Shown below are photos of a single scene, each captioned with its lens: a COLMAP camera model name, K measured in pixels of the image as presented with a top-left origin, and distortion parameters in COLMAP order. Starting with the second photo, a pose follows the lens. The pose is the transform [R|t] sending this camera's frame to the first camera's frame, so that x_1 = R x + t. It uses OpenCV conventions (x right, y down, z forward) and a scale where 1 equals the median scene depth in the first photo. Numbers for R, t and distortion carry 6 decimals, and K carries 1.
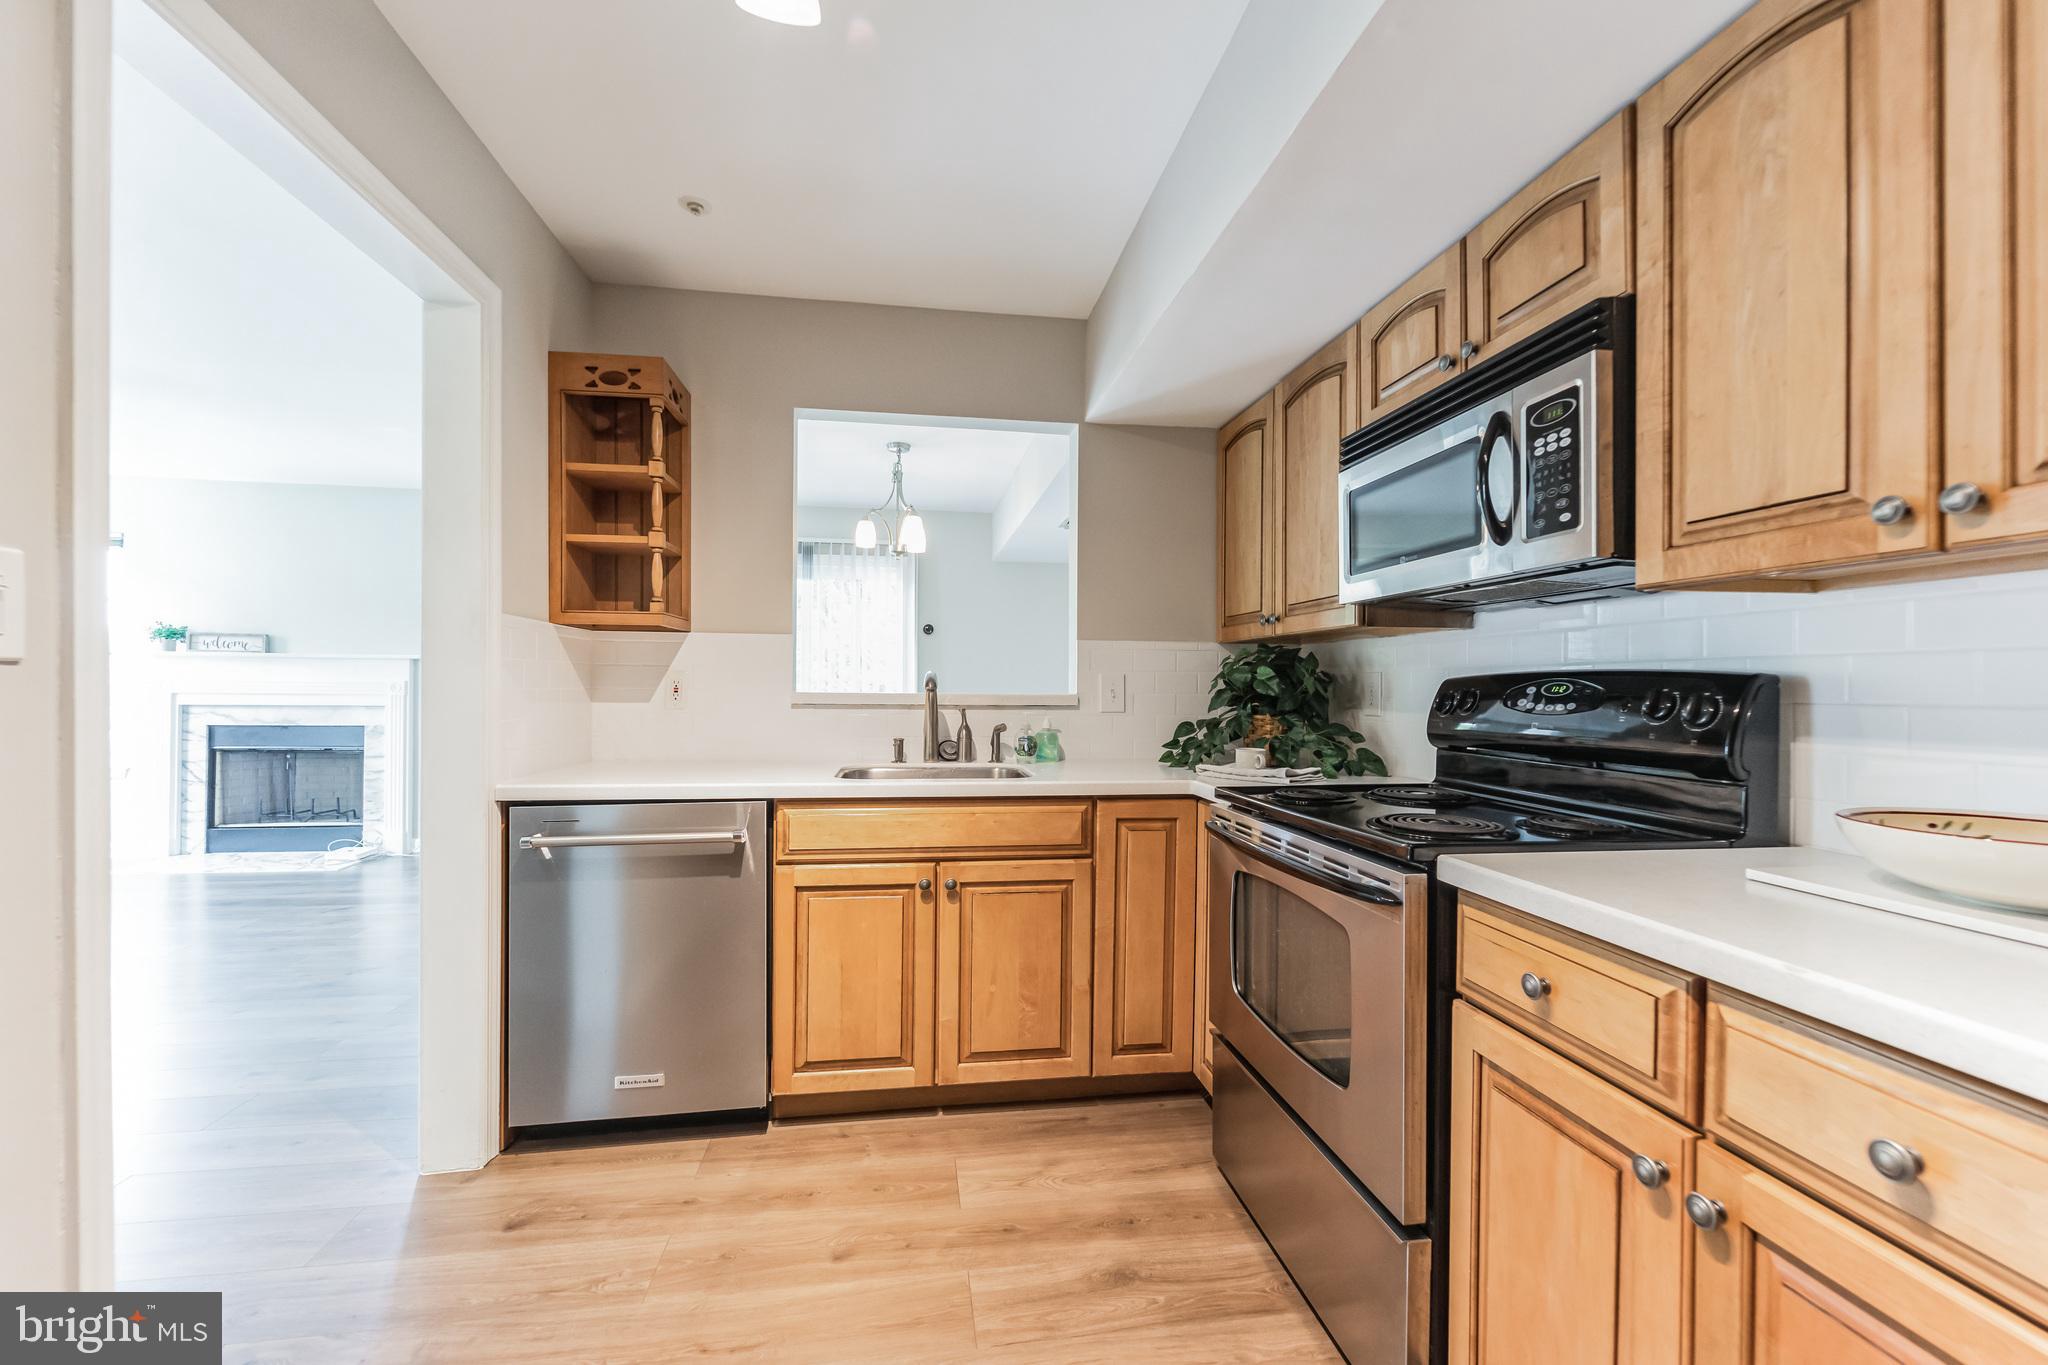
lens RADIAL K [[820.8, 0, 1025.6], [0, 820.8, 686.5], [0, 0, 1]] dist [0.002763, -0.004613]
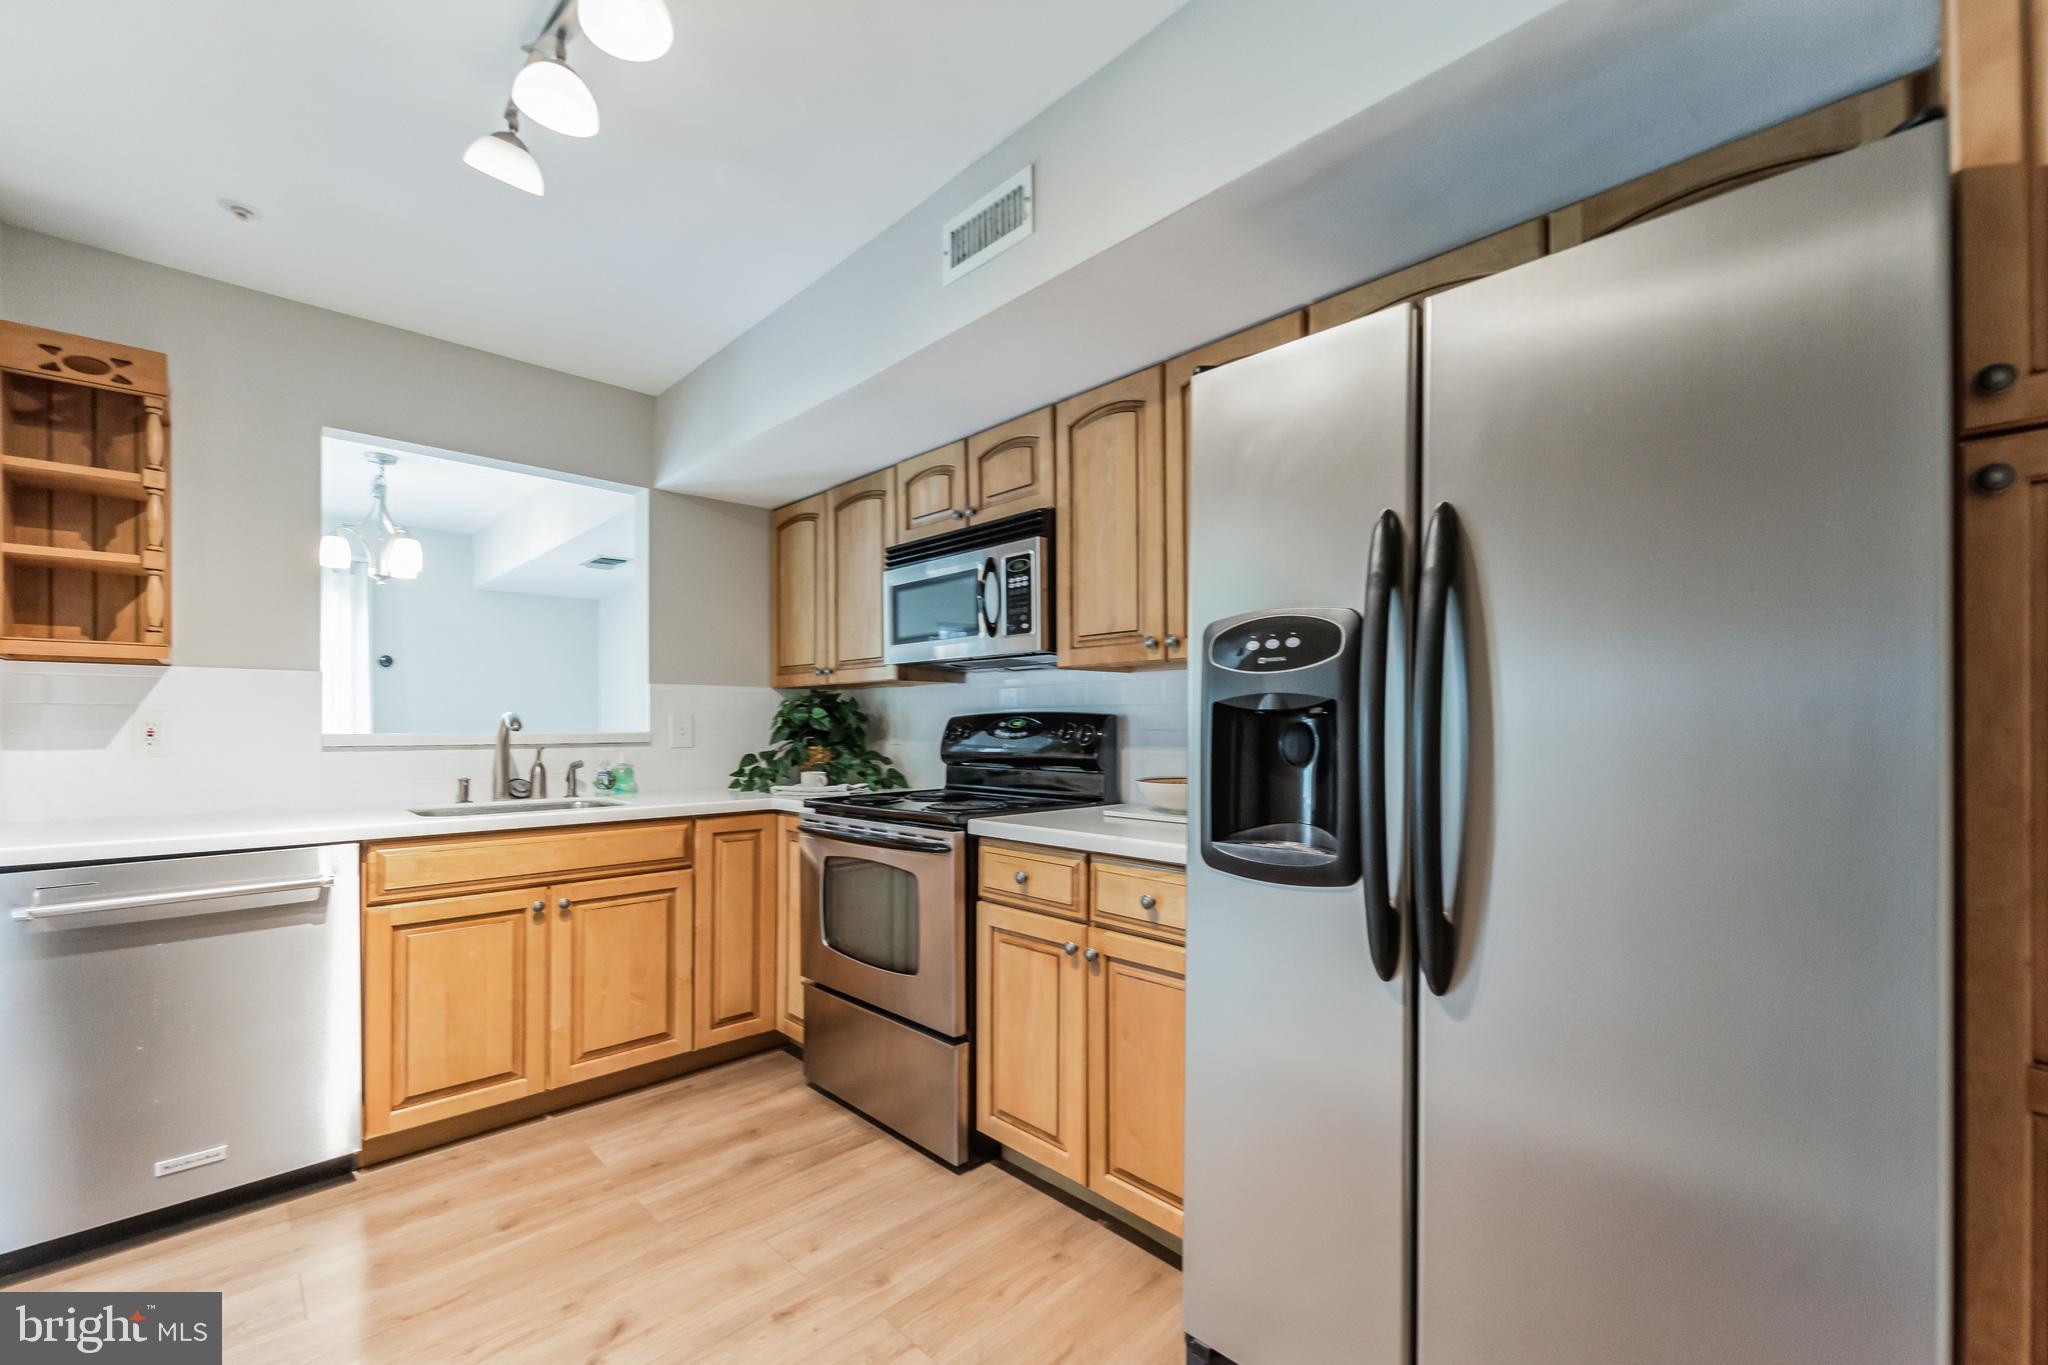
lens RADIAL K [[839.3, 0, 1025.7], [0, 839.3, 717.6], [0, 0, 1]] dist [0.000234, 0.000030]
pose [[0.811966, -0.004131, 0.583691, -0.274305], [0.009158, 0.999942, -0.005664, 0.001380], [-0.583633, 0.009944, 0.811956, -0.322320]]
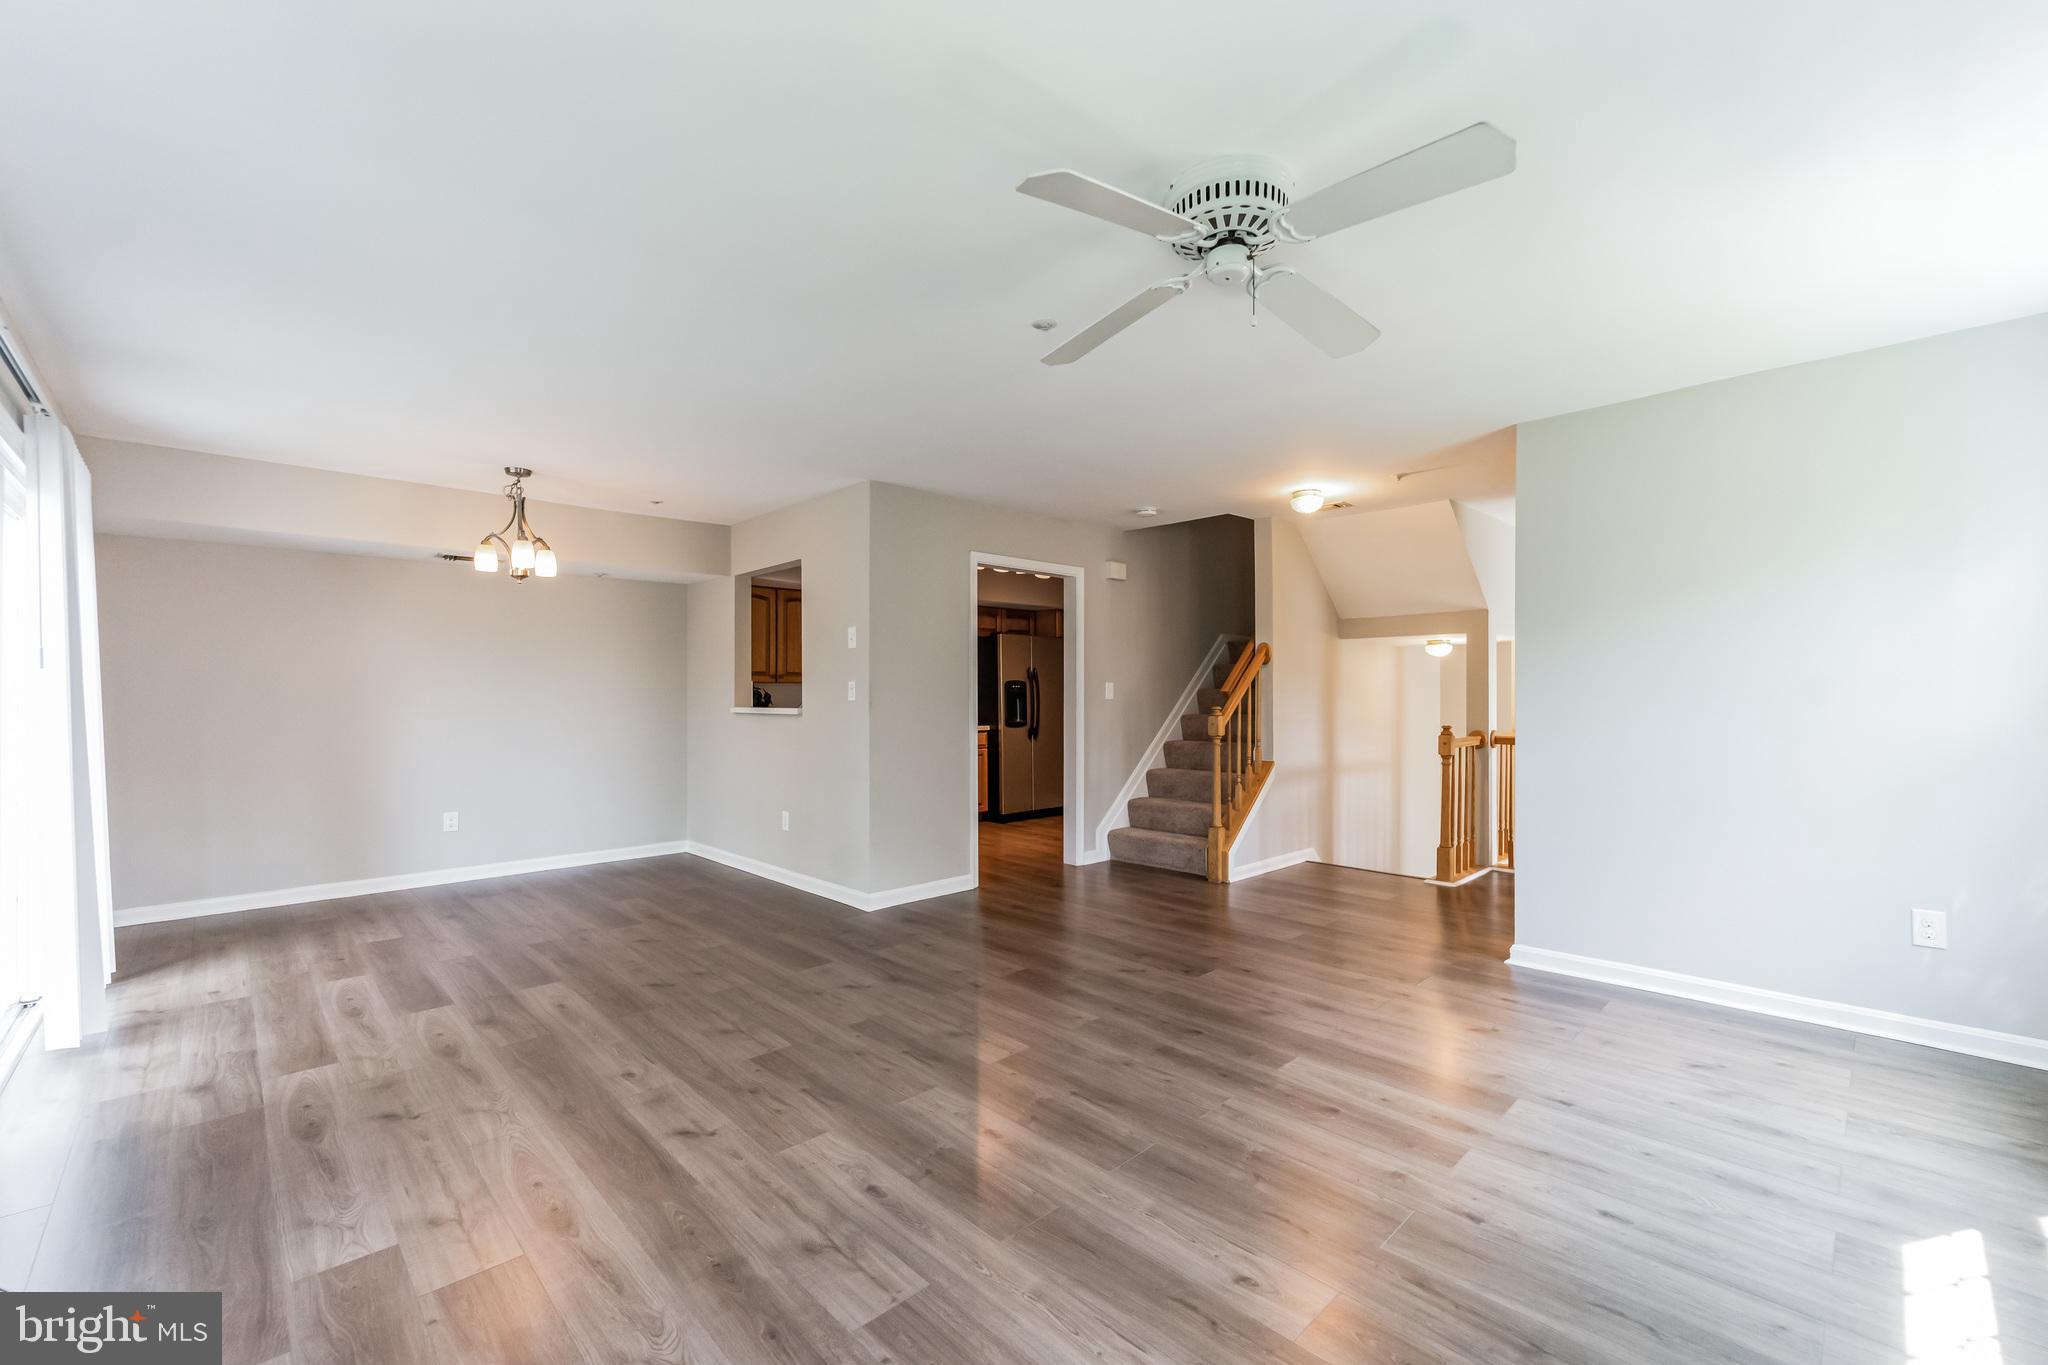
lens RADIAL K [[820.8, 0, 1025.6], [0, 820.8, 686.5], [0, 0, 1]] dist [0.002763, -0.004613]
pose [[-0.609791, -0.009612, 0.792504, -2.914544], [-0.002956, 0.999947, 0.009854, -0.103004], [-0.792557, 0.003666, -0.609787, 2.547822]]
